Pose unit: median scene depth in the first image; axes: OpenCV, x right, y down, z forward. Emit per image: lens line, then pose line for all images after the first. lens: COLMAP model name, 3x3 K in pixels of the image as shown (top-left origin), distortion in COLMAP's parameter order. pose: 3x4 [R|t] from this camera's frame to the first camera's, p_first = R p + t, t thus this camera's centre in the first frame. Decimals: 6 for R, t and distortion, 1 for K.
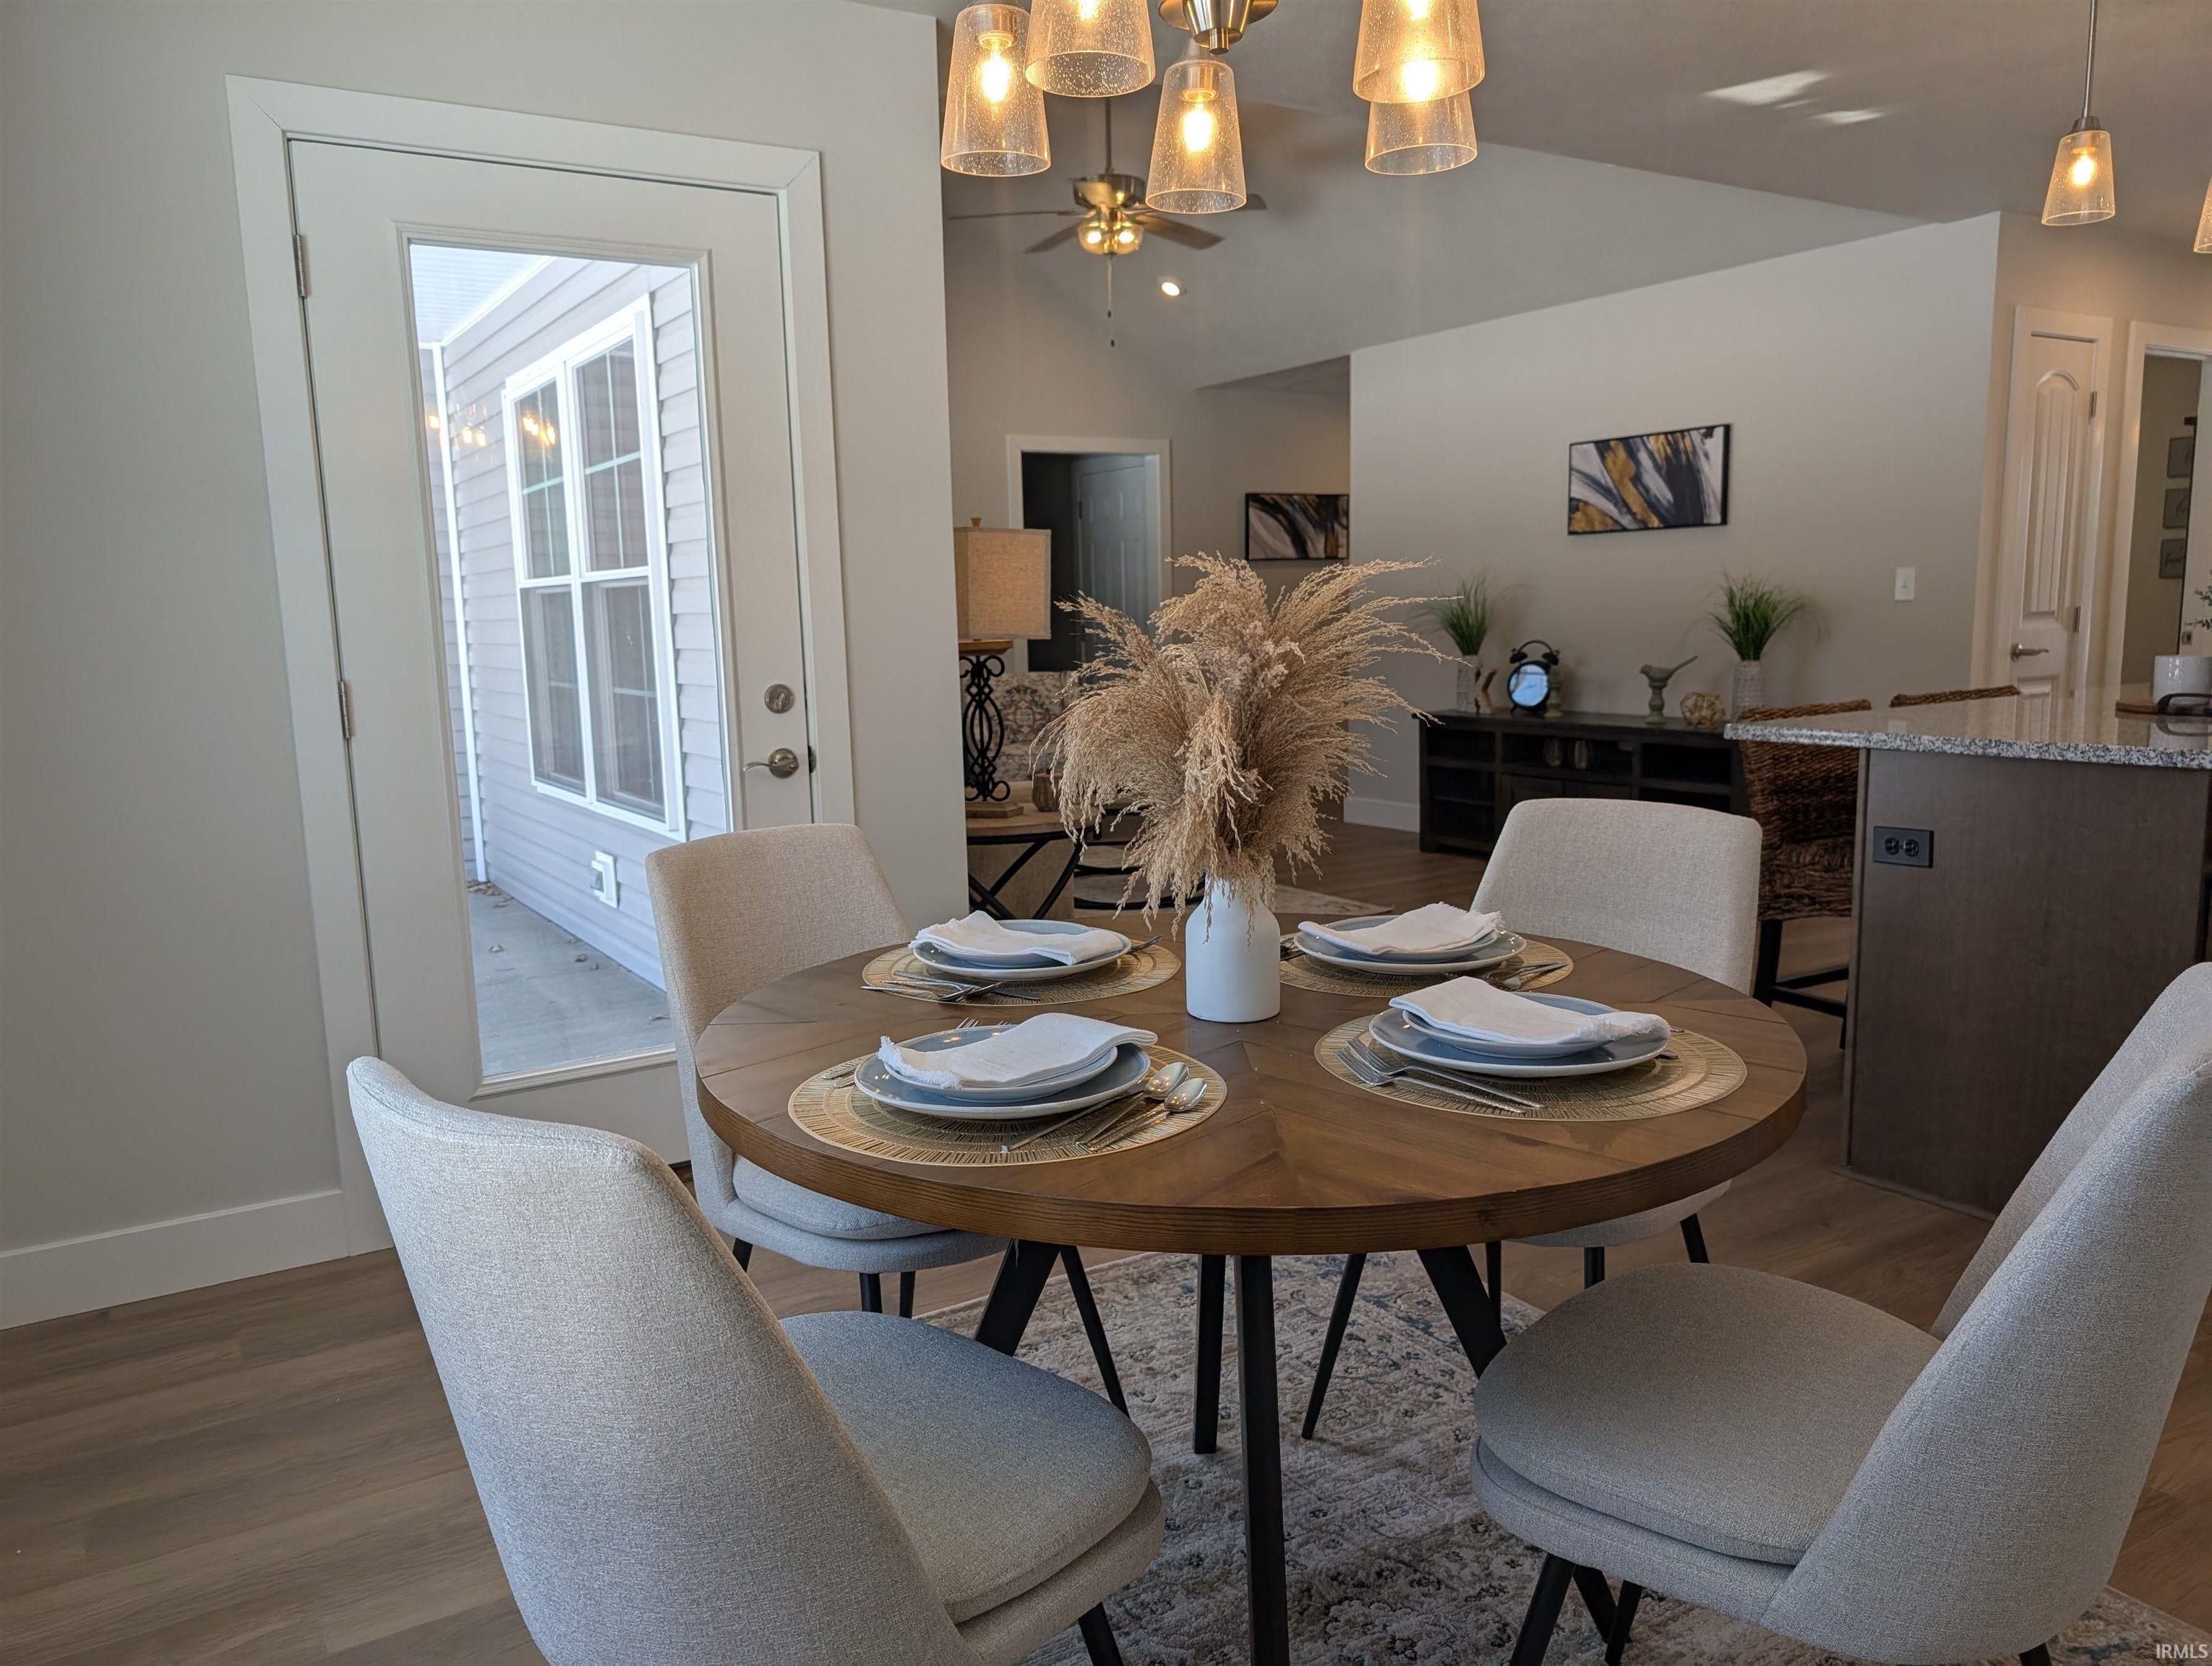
lens RADIAL K [[1605.0, 0, 1106.0], [0, 1605.0, 833.0], [0, 0, 1]] dist [0.022230, -0.011069]
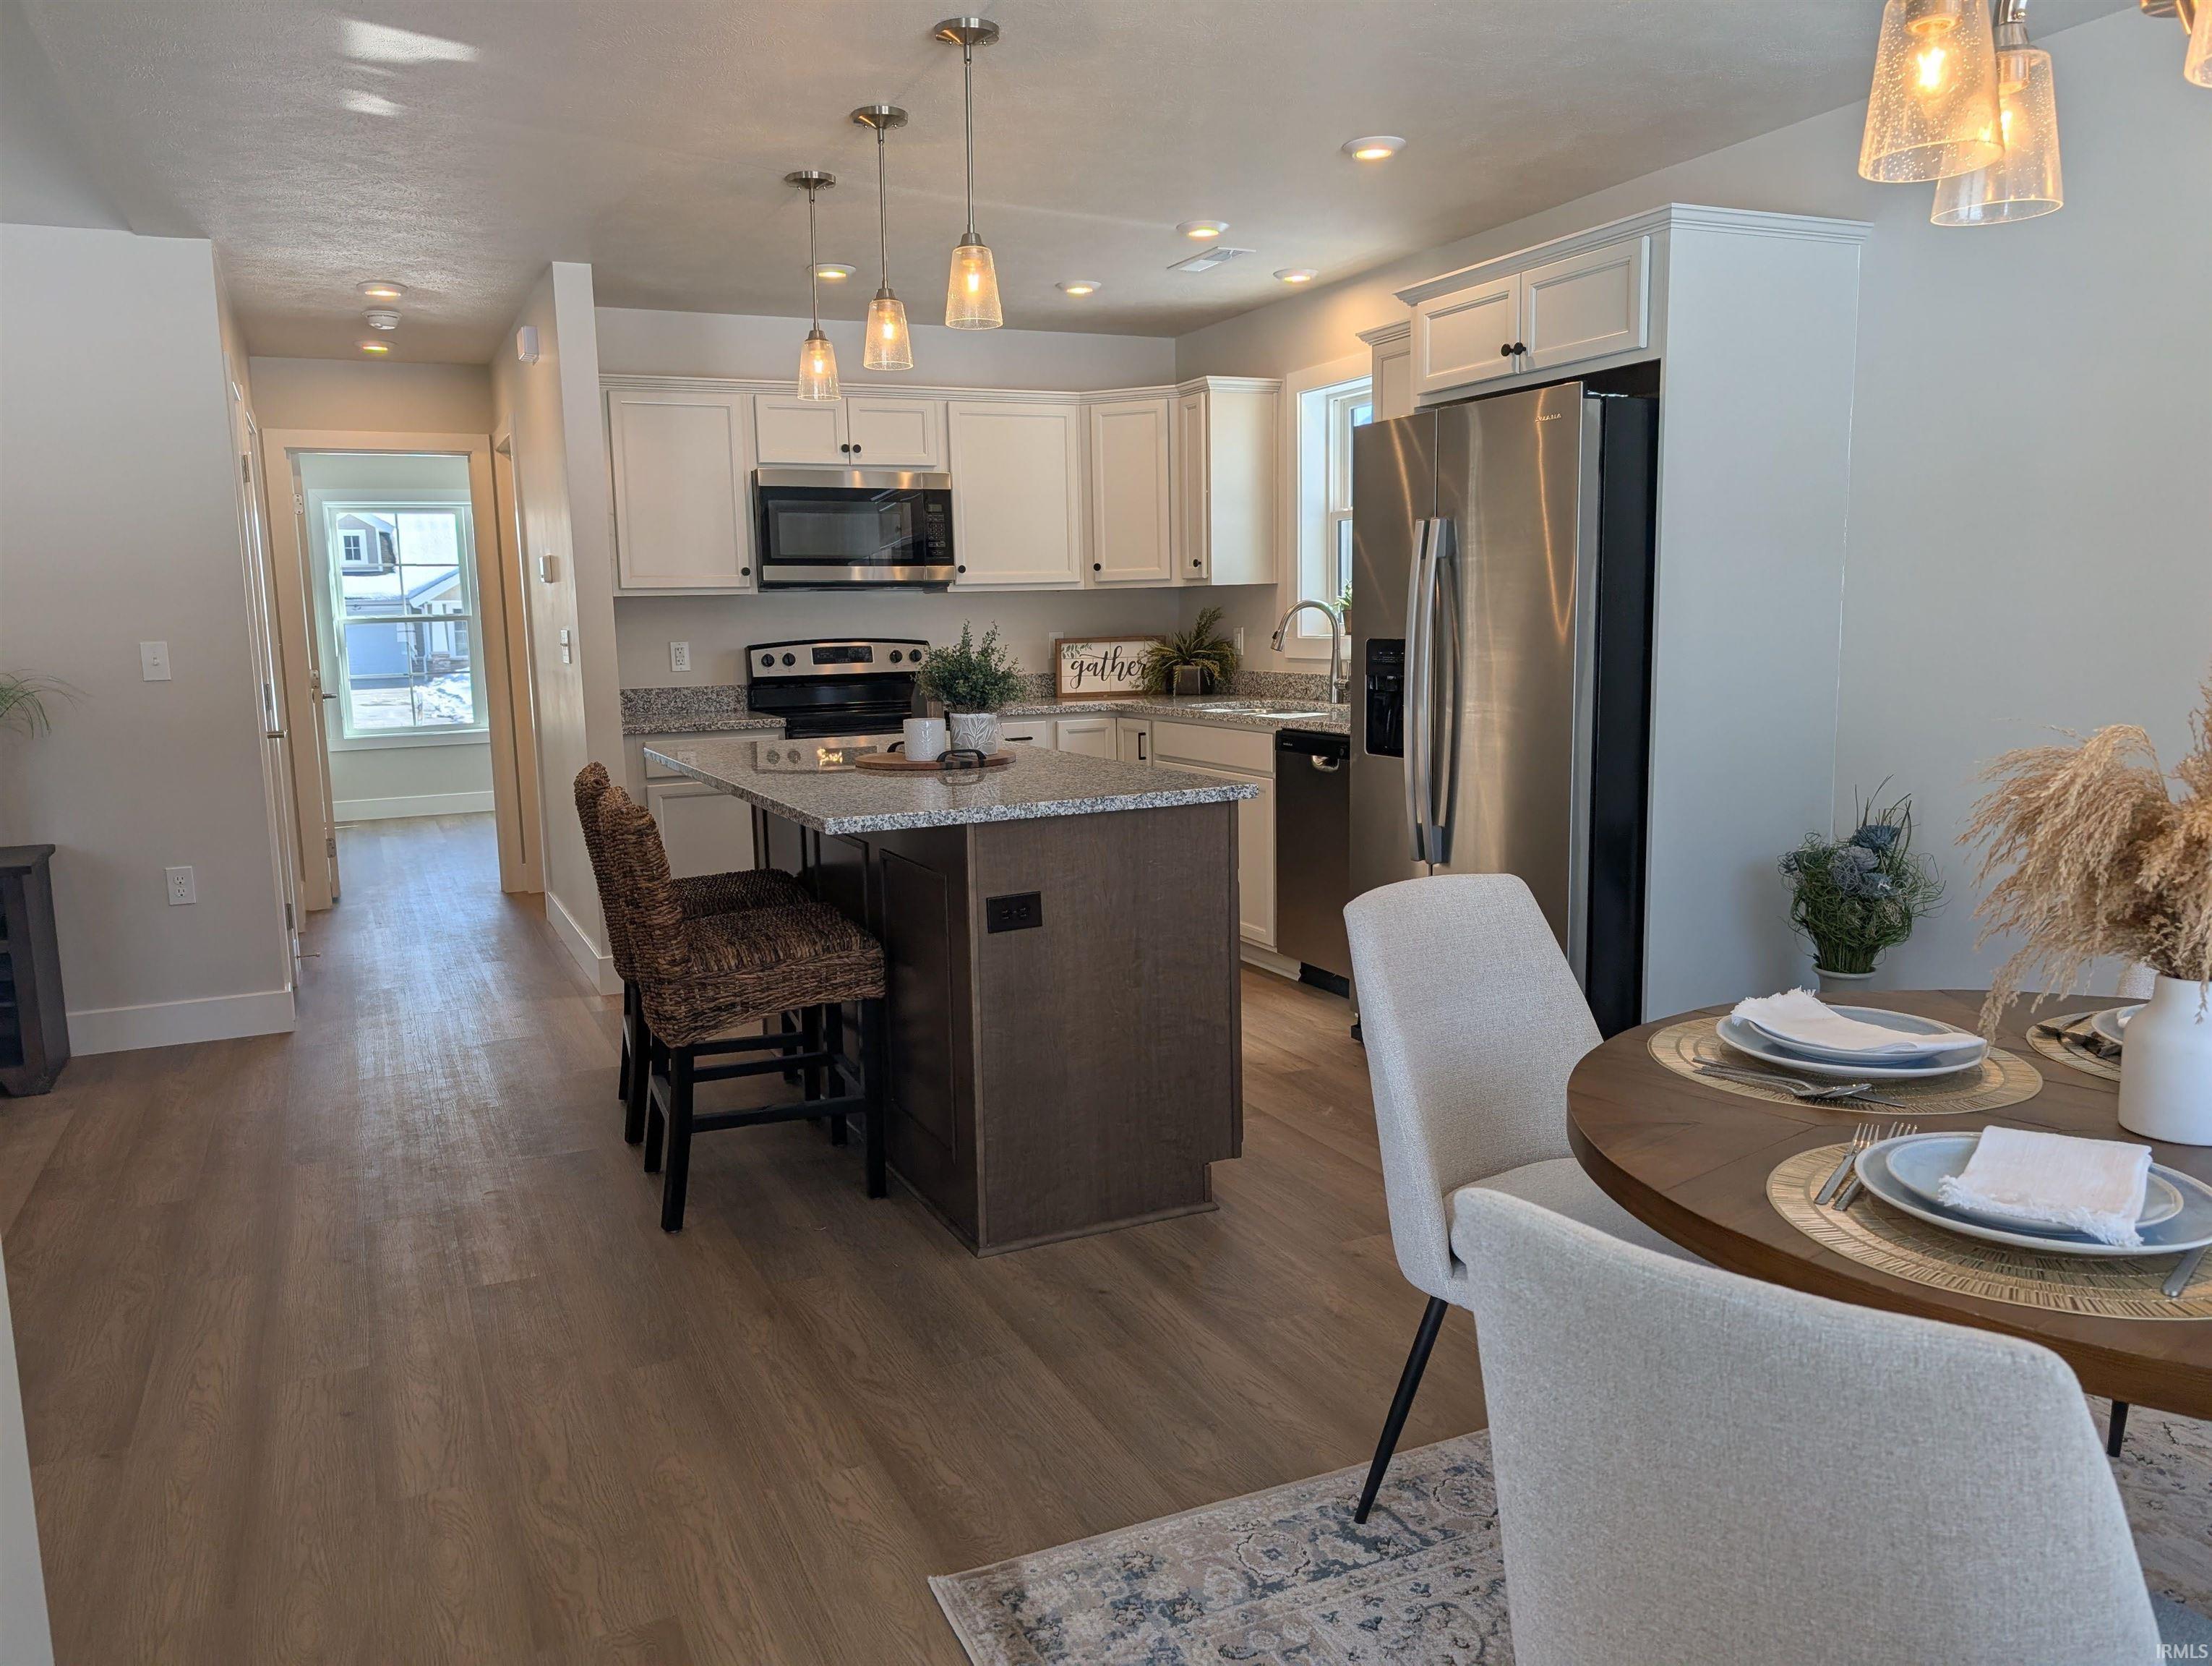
lens RADIAL K [[1584.4, 0, 1077.6], [0, 1584.4, 814.9], [0, 0, 1]] dist [0.086258, -0.106277]
pose [[0.135509, -0.108635, 0.984802, -0.515066], [0.162834, 0.982897, 0.086019, -0.141378], [-0.977304, 0.148703, 0.150881, 0.855091]]
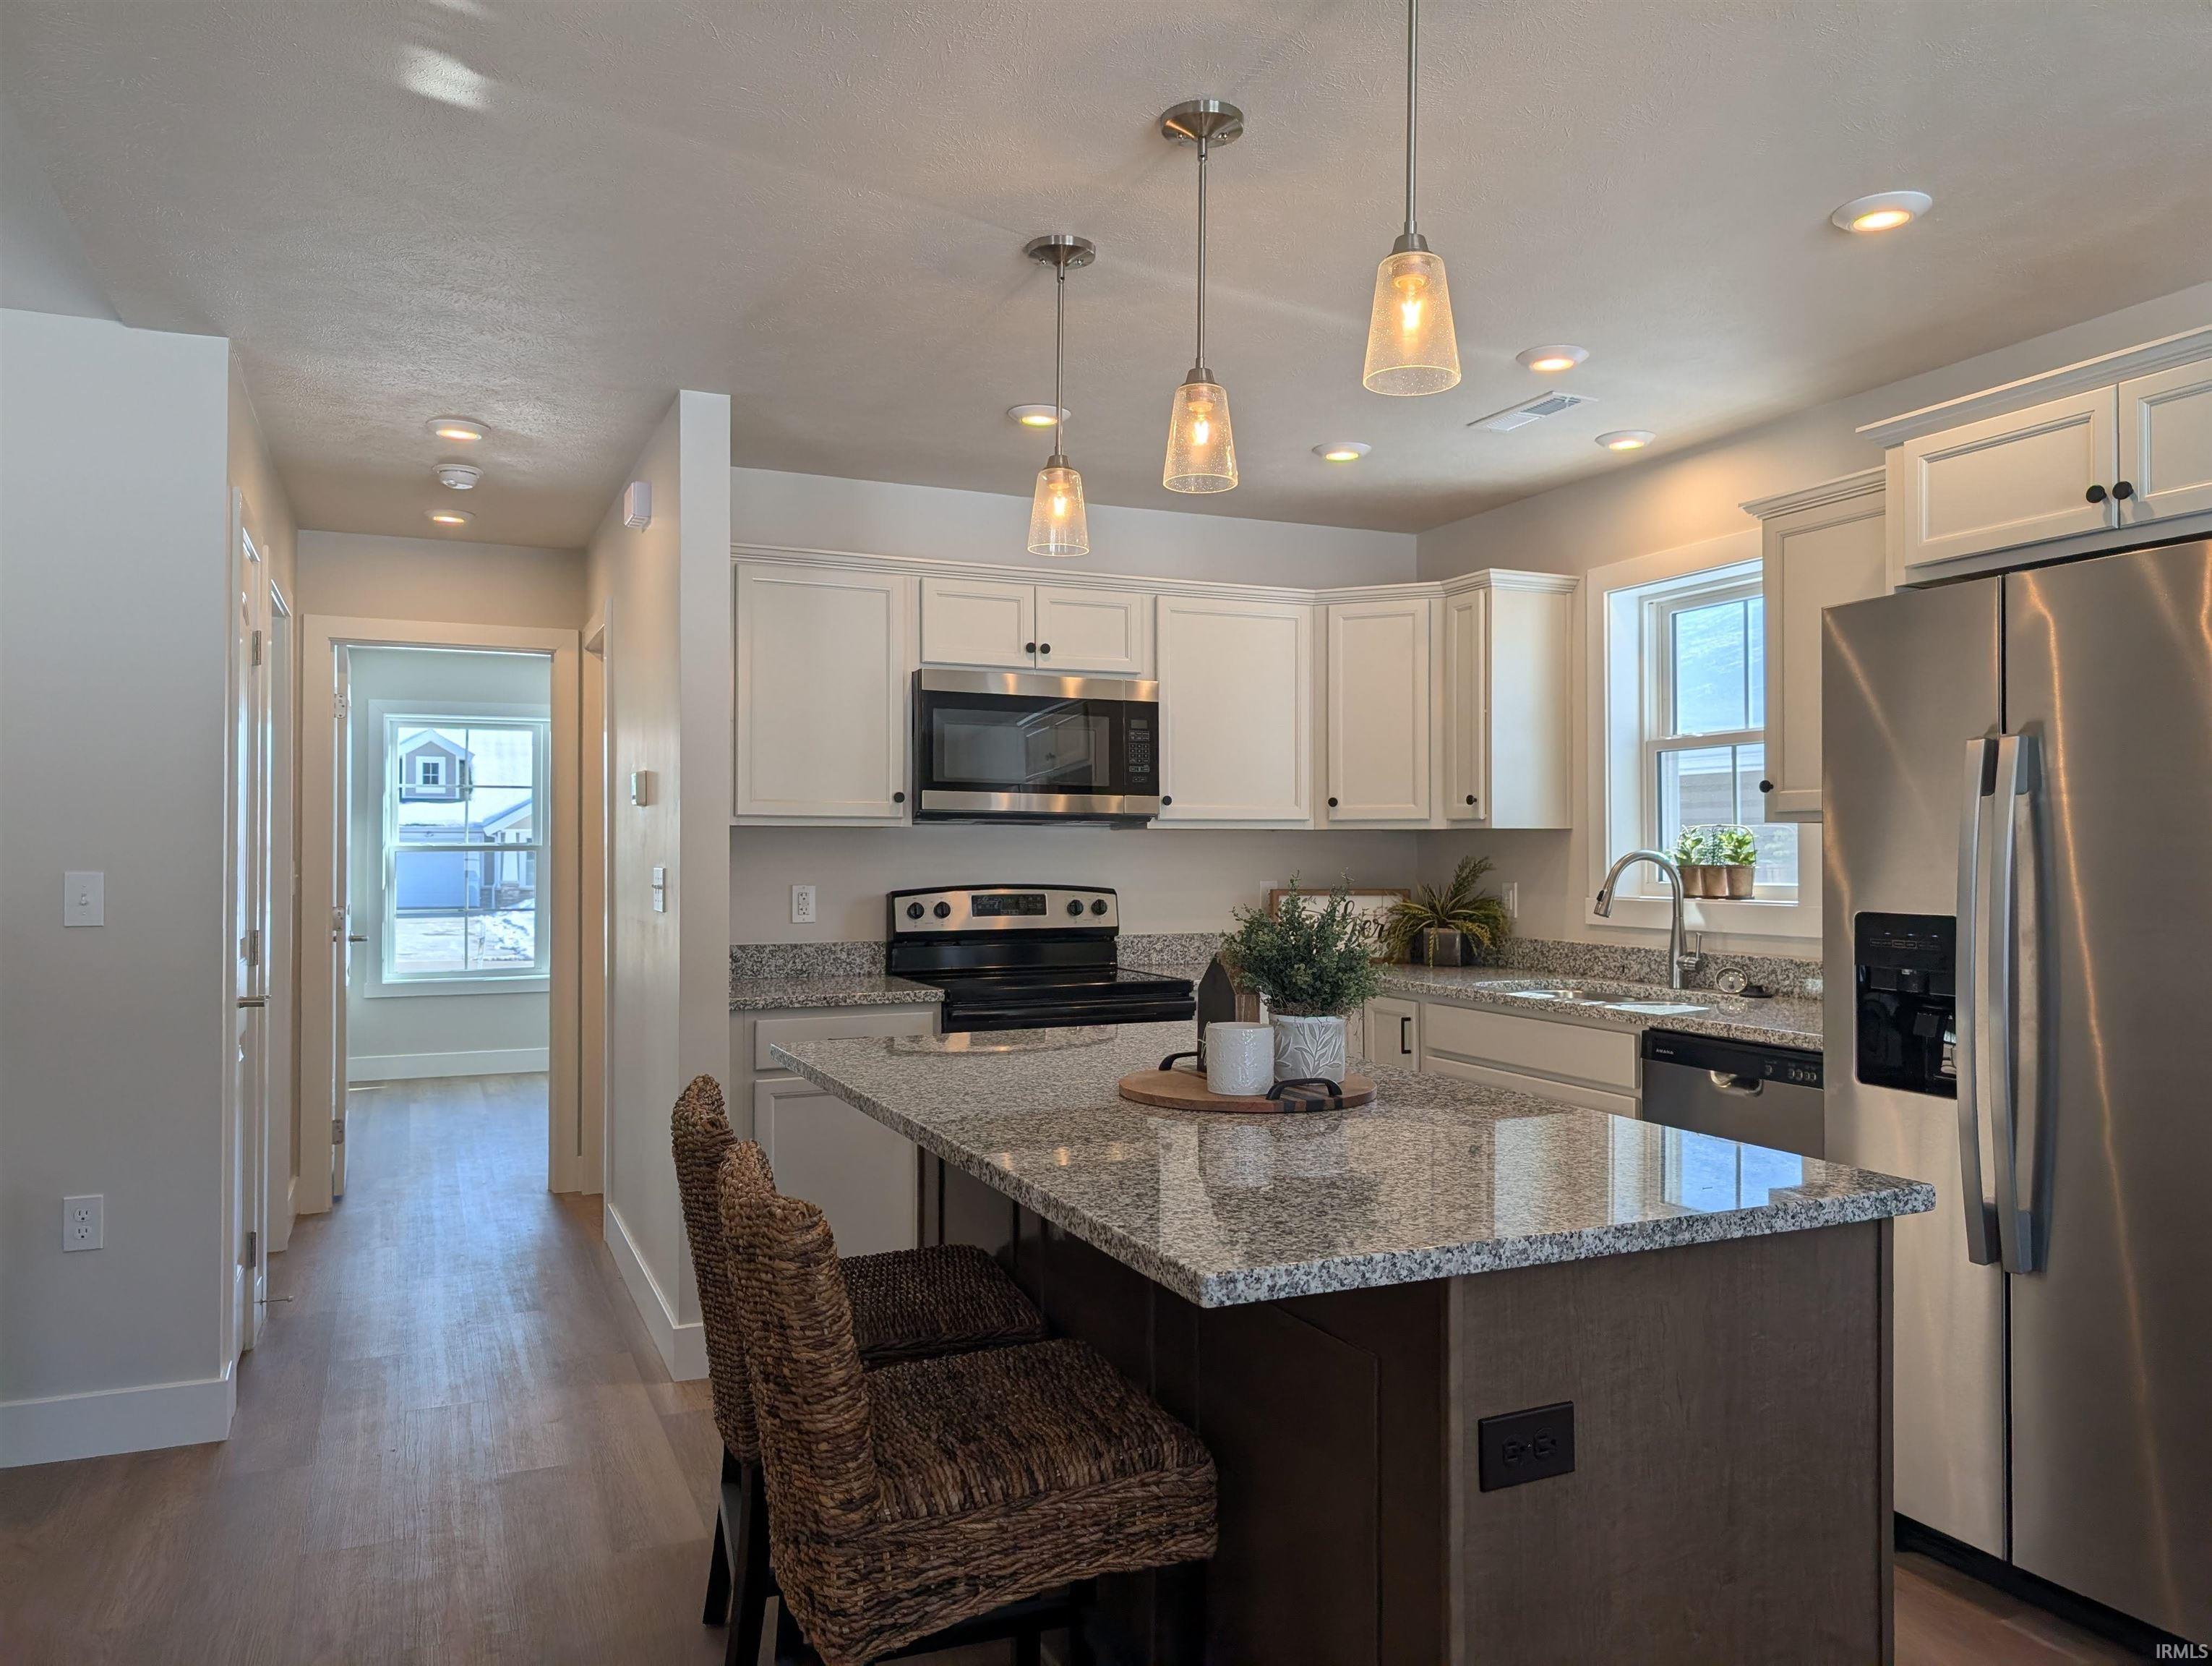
lens RADIAL K [[1557.2, 0, 1137.3], [0, 1557.2, 828.4], [0, 0, 1]] dist [0.042387, -0.003989]
pose [[0.133520, 0.036689, 0.990367, -0.034167], [0.138273, 0.988851, -0.055275, -0.190998], [-0.981353, 0.144321, 0.126958, 1.101980]]
